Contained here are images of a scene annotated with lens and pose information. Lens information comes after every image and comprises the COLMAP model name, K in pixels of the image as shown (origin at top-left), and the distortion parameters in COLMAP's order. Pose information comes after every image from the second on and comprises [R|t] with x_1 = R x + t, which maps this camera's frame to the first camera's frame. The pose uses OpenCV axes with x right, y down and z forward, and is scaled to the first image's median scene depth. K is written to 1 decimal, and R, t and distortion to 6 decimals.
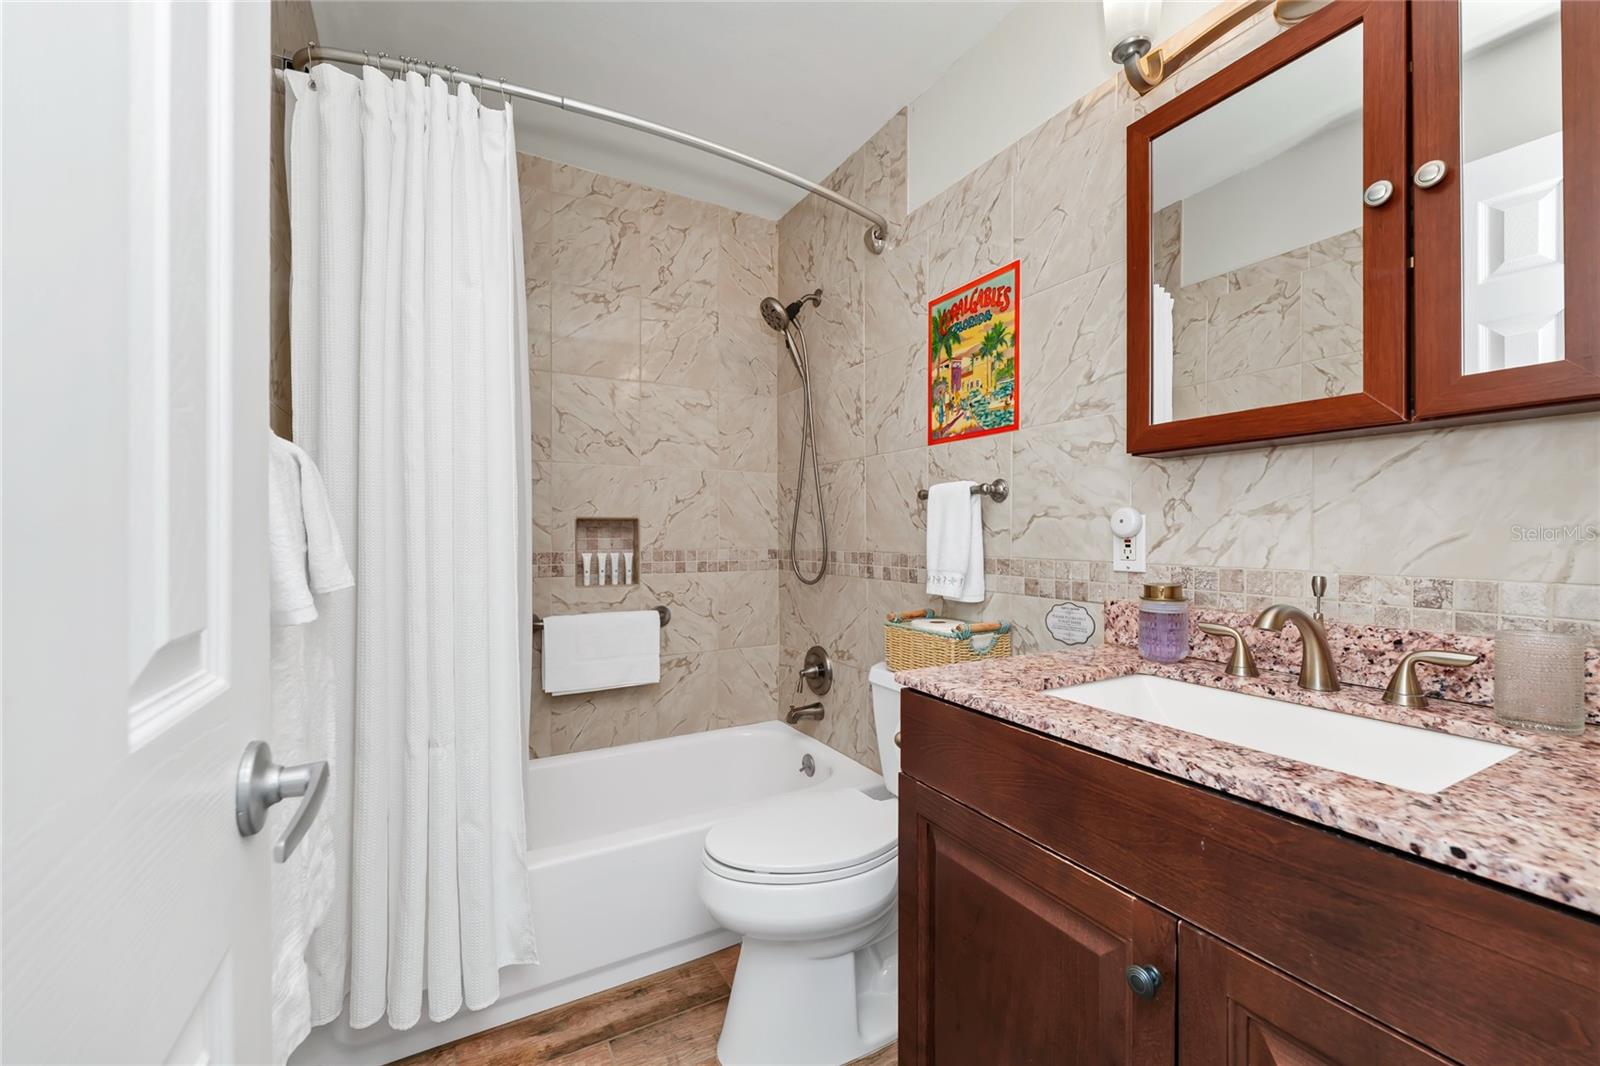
lens RADIAL K [[646.6, 0, 800.0], [0, 646.6, 533.0], [0, 0, 1]] dist [-0.000087, -0.001197]
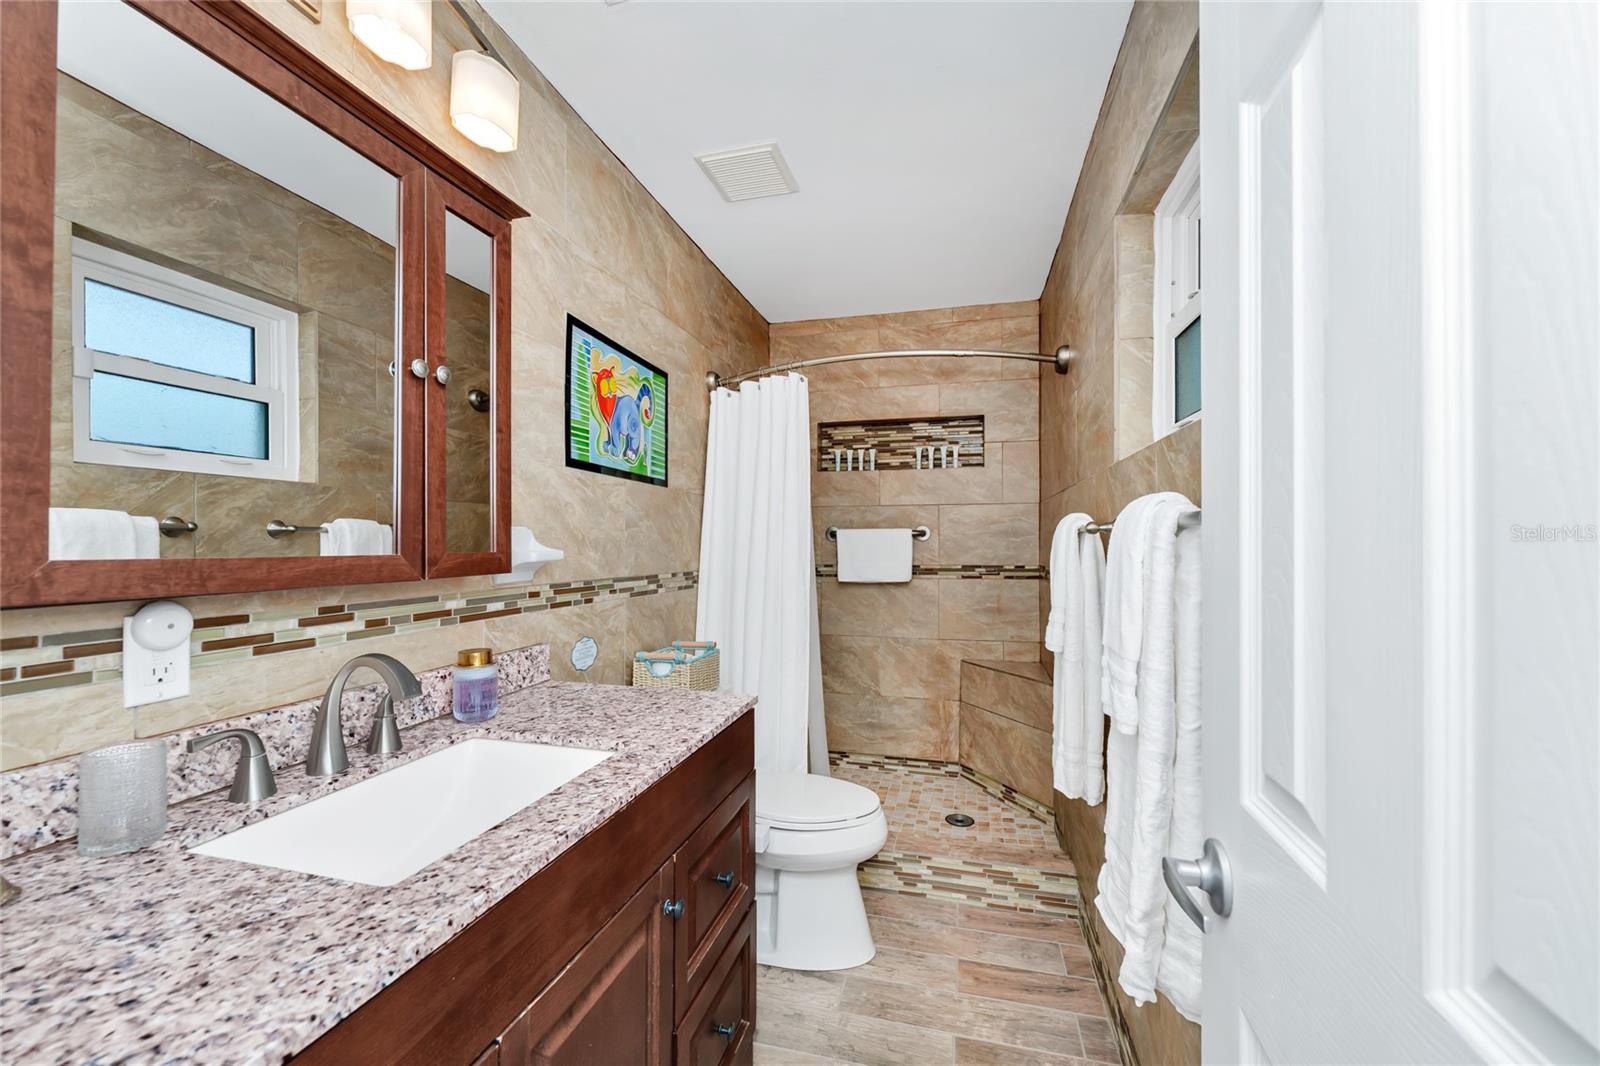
lens RADIAL K [[646.6, 0, 800.0], [0, 646.6, 533.0], [0, 0, 1]] dist [-0.000087, -0.001197]
pose [[0.723818, -0.000881, -0.689991, 2.579354], [-0.000742, 0.999998, -0.002056, -0.250384], [0.689991, 0.002001, 0.723815, 0.107948]]
